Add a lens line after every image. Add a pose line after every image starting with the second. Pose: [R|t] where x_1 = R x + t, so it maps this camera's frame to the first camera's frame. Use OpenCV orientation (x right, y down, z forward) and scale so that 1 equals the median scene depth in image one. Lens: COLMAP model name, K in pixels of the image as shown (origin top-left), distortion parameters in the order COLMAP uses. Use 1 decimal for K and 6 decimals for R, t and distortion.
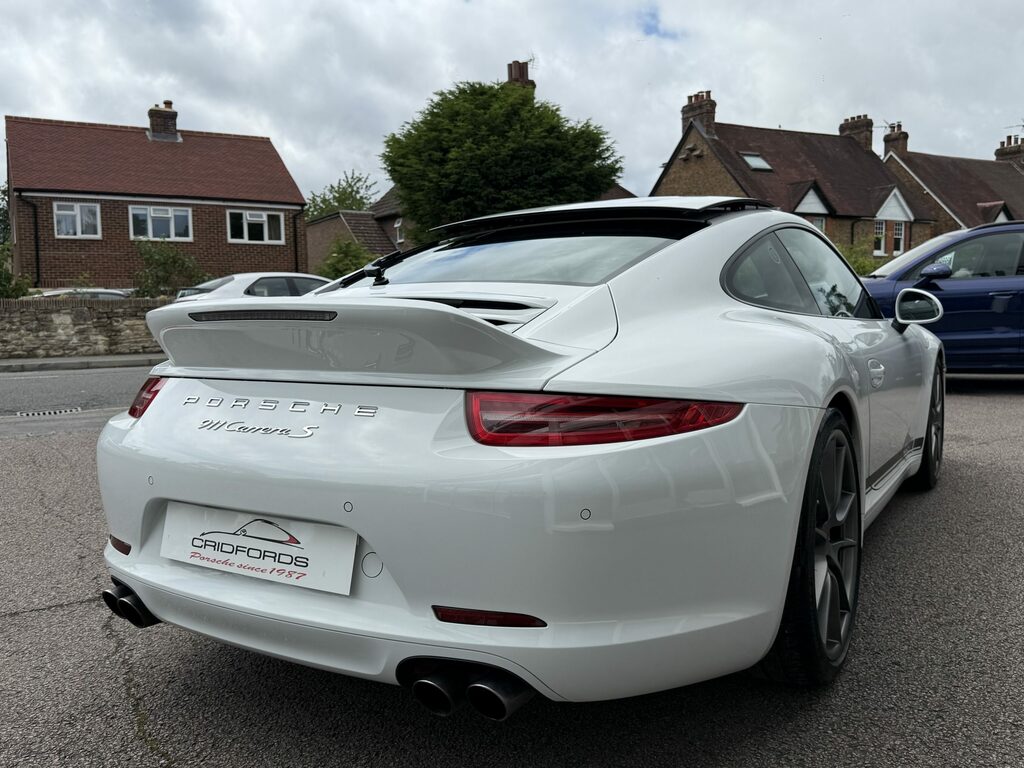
lens RADIAL K [[872.1, 0, 514.7], [0, 872.1, 379.5], [0, 0, 1]] dist [0.010420, -0.016218]
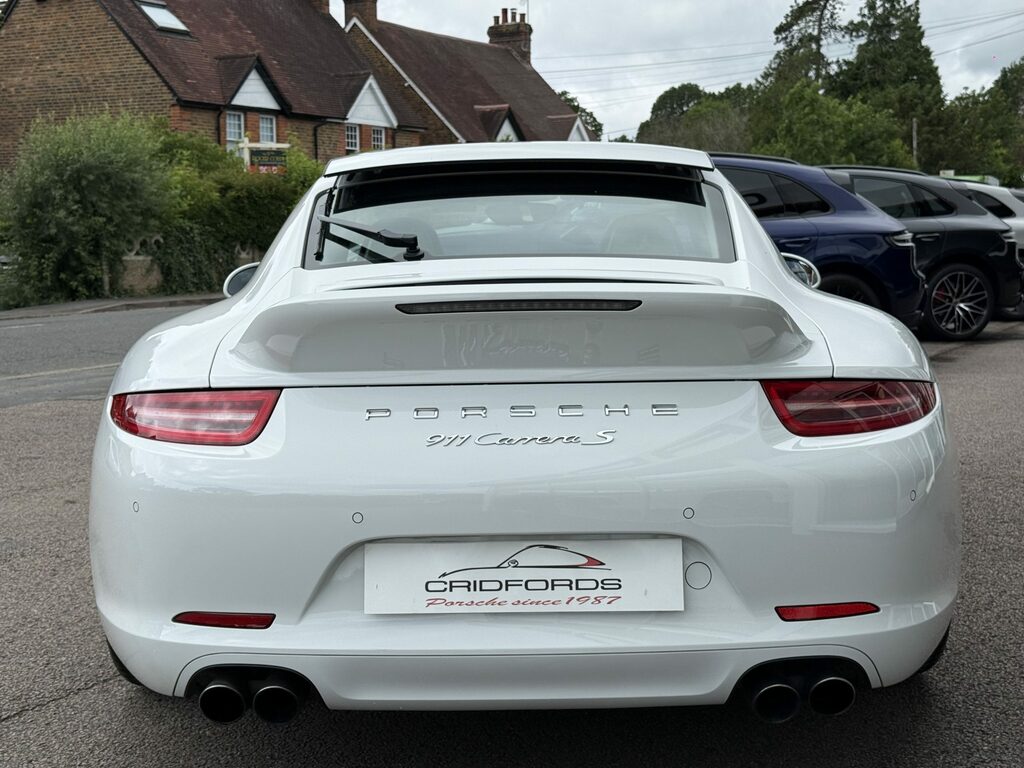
lens RADIAL K [[1463.1, 0, 511.2], [0, 1463.1, 380.2], [0, 0, 1]] dist [0.193398, -0.464914]
pose [[0.857678, -0.043613, 0.512334, -0.859778], [0.041972, 0.999009, 0.014777, -0.019198], [-0.512471, 0.008830, 0.858659, -0.183004]]
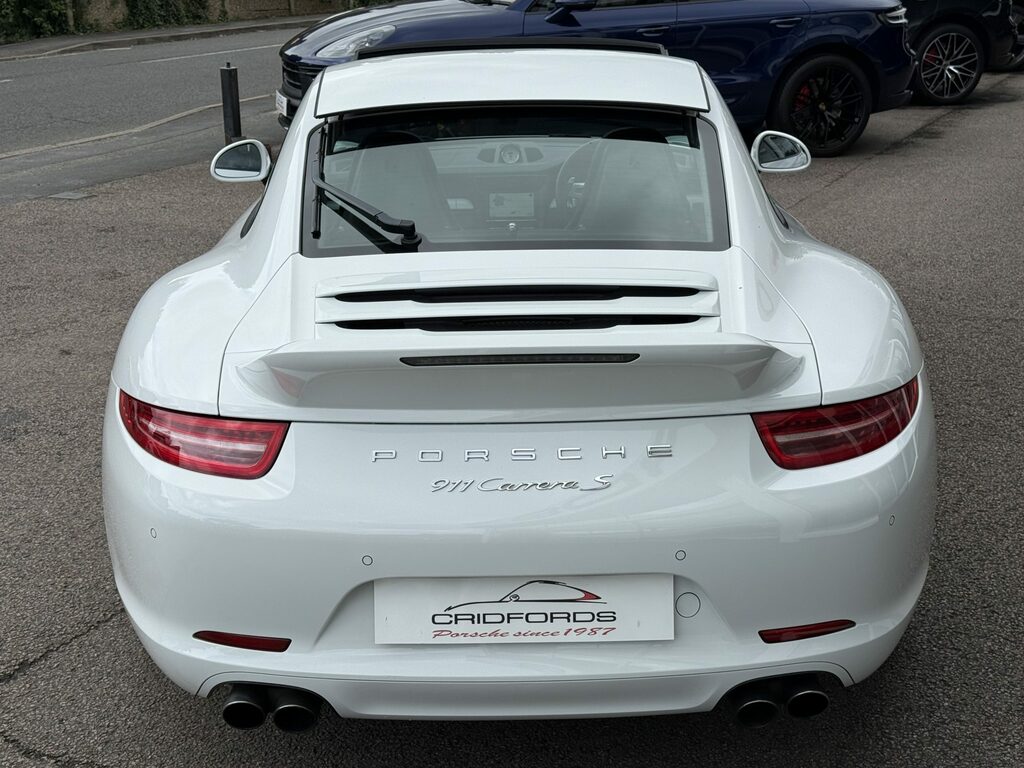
lens RADIAL K [[1463.1, 0, 511.2], [0, 1463.1, 380.2], [0, 0, 1]] dist [0.193398, -0.464914]
pose [[0.849750, -0.147279, 0.506195, -0.870439], [0.041062, 0.975757, 0.214968, -0.306368], [-0.525584, -0.161884, 0.835198, -0.185686]]
